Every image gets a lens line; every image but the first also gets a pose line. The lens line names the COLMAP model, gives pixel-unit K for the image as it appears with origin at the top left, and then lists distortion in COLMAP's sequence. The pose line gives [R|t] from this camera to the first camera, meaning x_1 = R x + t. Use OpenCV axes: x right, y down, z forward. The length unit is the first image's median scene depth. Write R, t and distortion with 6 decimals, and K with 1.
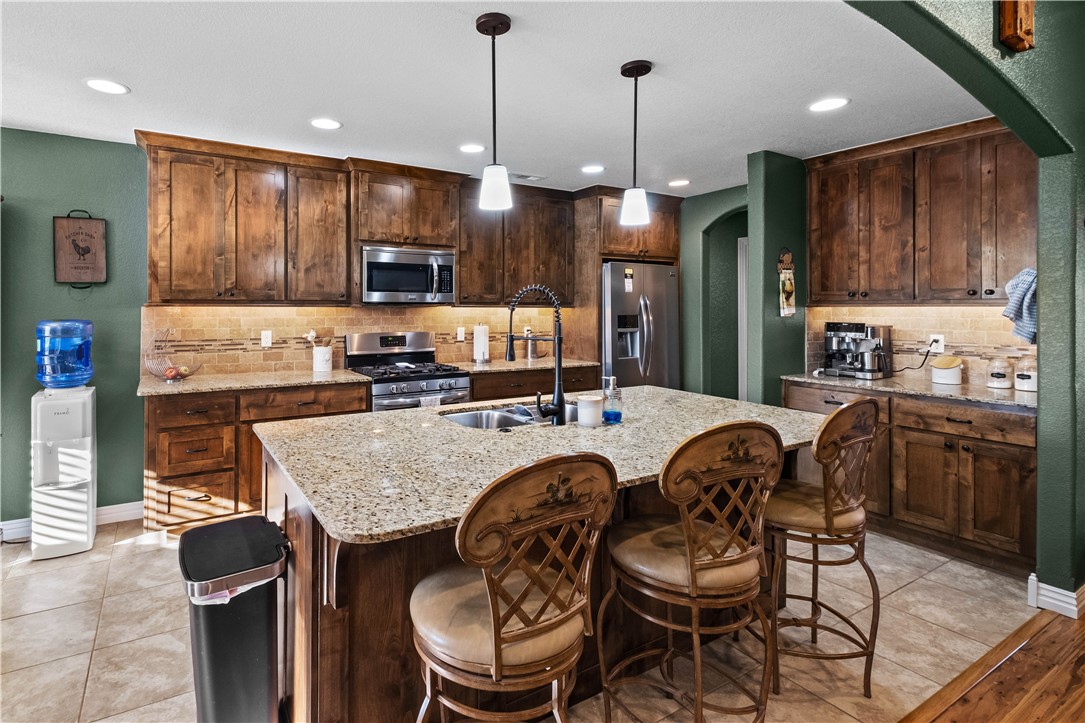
lens RADIAL K [[536.4, 0, 460.0], [0, 536.4, 308.7], [0, 0, 1]] dist [-0.003676, -0.000501]
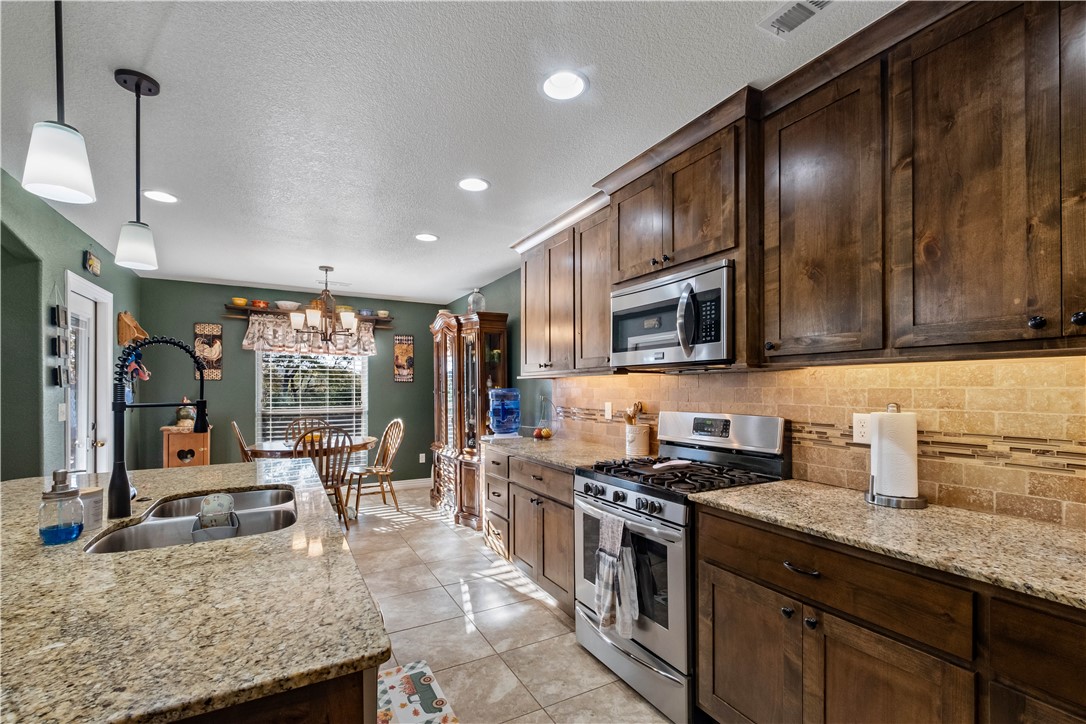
lens RADIAL K [[475.8, 0, 530.9], [0, 475.8, 389.7], [0, 0, 1]] dist [0.015471, -0.004223]
pose [[-0.023183, -0.000218, -0.999731, 0.487991], [-0.001647, 0.999999, -0.000180, 0.019664], [0.999730, 0.001642, -0.023184, 0.894604]]
